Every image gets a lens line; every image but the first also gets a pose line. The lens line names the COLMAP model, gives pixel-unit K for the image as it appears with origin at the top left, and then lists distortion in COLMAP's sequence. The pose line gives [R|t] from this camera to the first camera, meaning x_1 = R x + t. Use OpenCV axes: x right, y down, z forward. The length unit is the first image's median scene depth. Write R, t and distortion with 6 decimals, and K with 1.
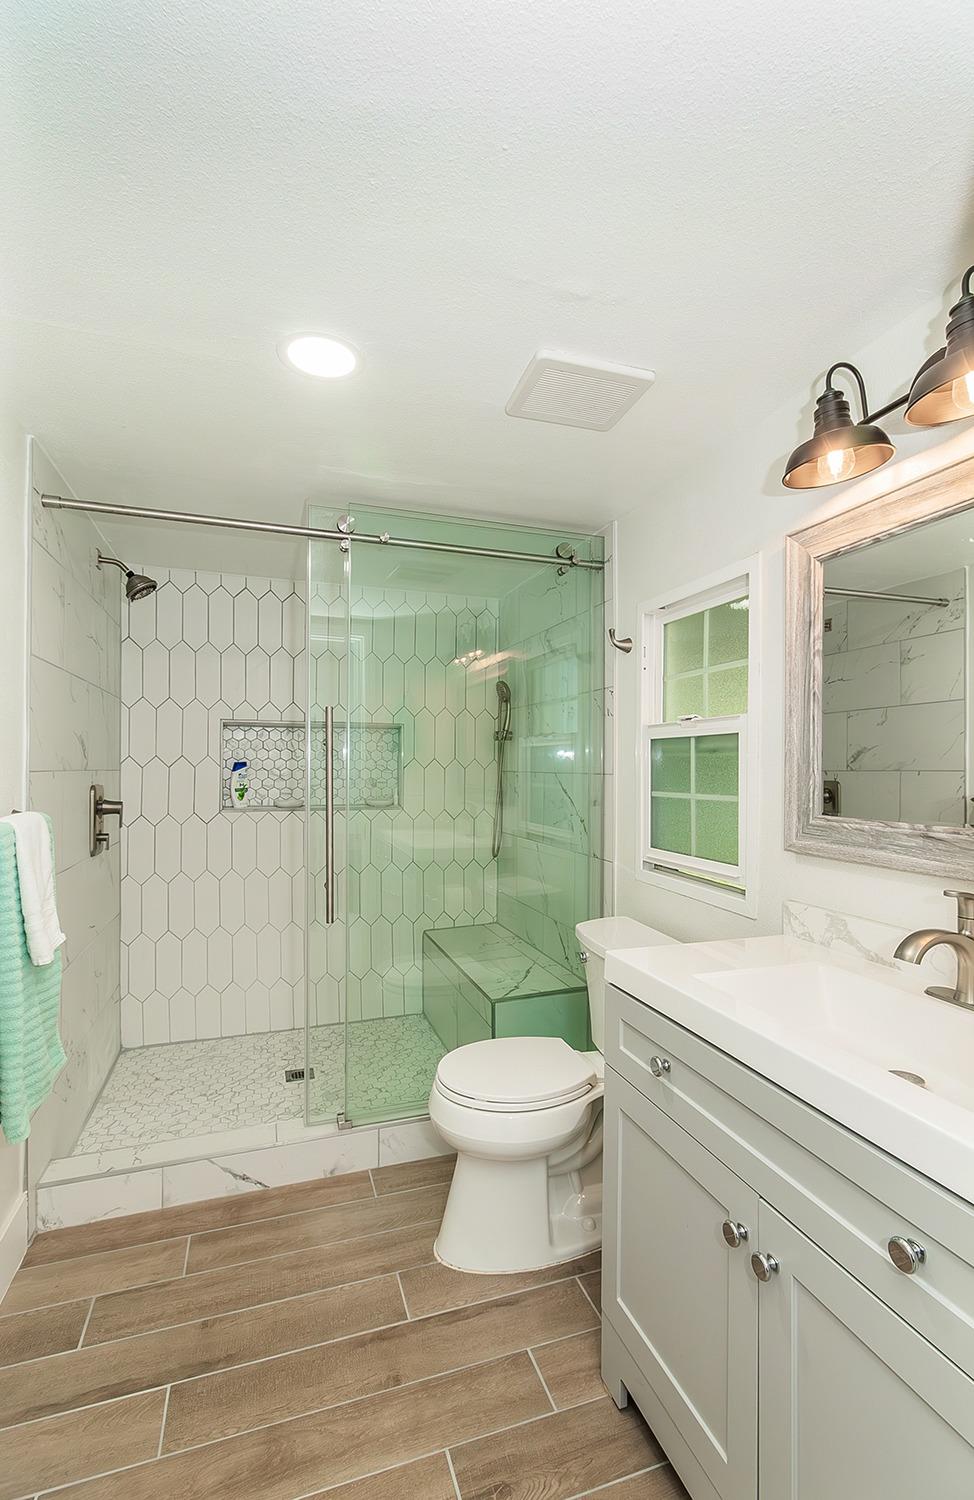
lens RADIAL K [[678.3, 0, 498.0], [0, 678.3, 774.3], [0, 0, 1]] dist [0.005798, -0.000865]
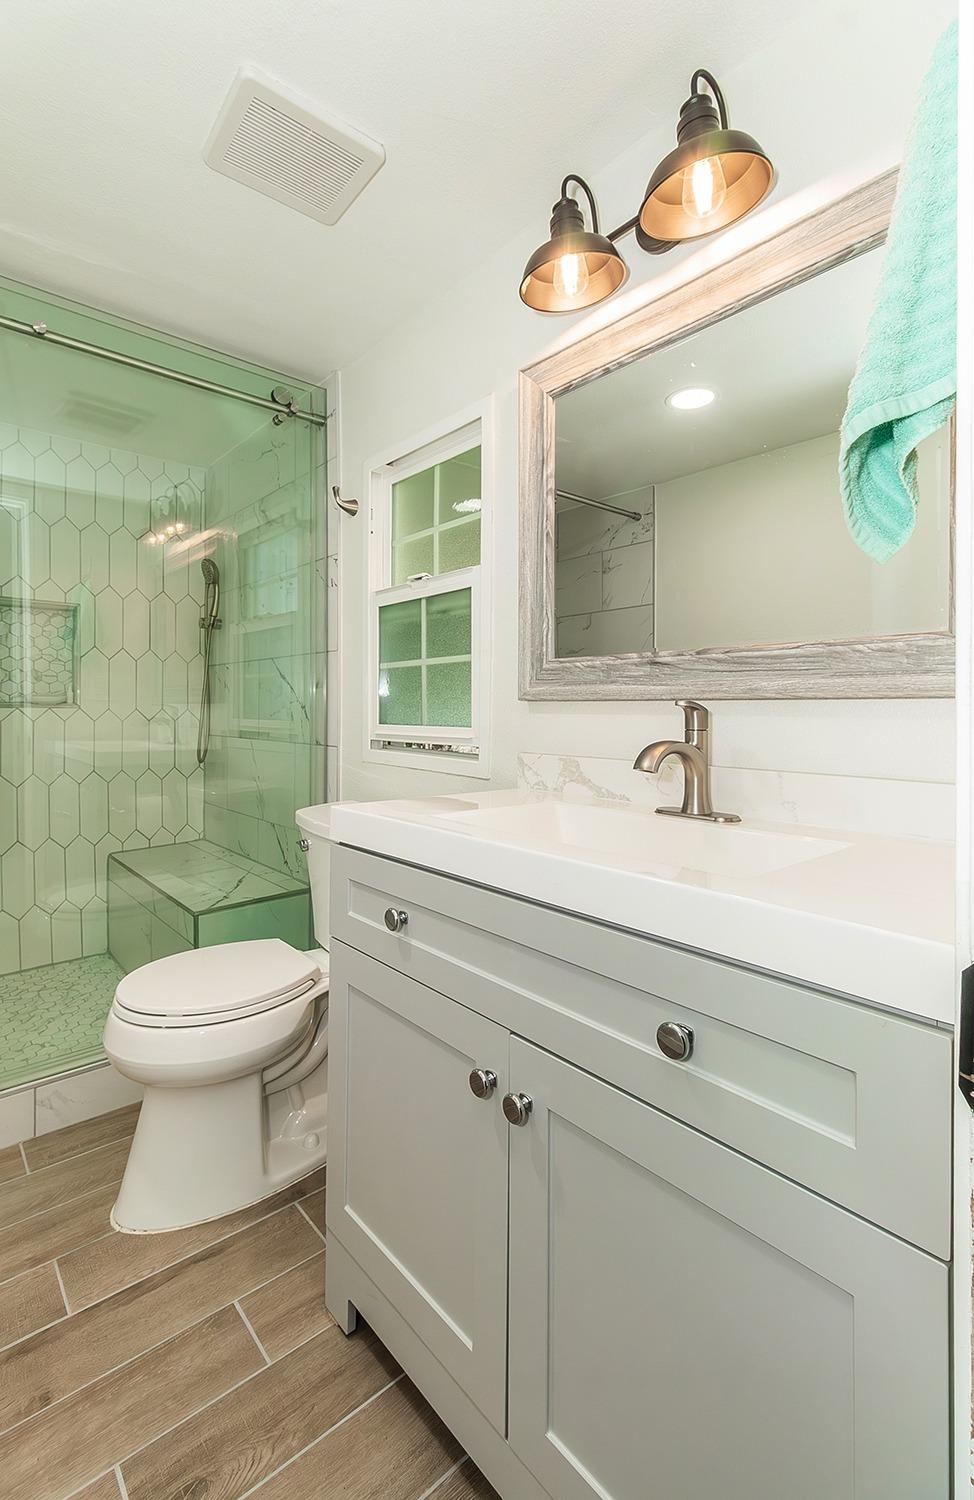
lens RADIAL K [[678.3, 0, 478.3], [0, 678.3, 717.9], [0, 0, 1]] dist [0.005798, -0.000865]
pose [[0.930800, -0.004509, 0.365502, 0.016616], [0.002049, 0.999973, 0.007117, 0.114848], [-0.365524, -0.005876, 0.930784, 0.112798]]
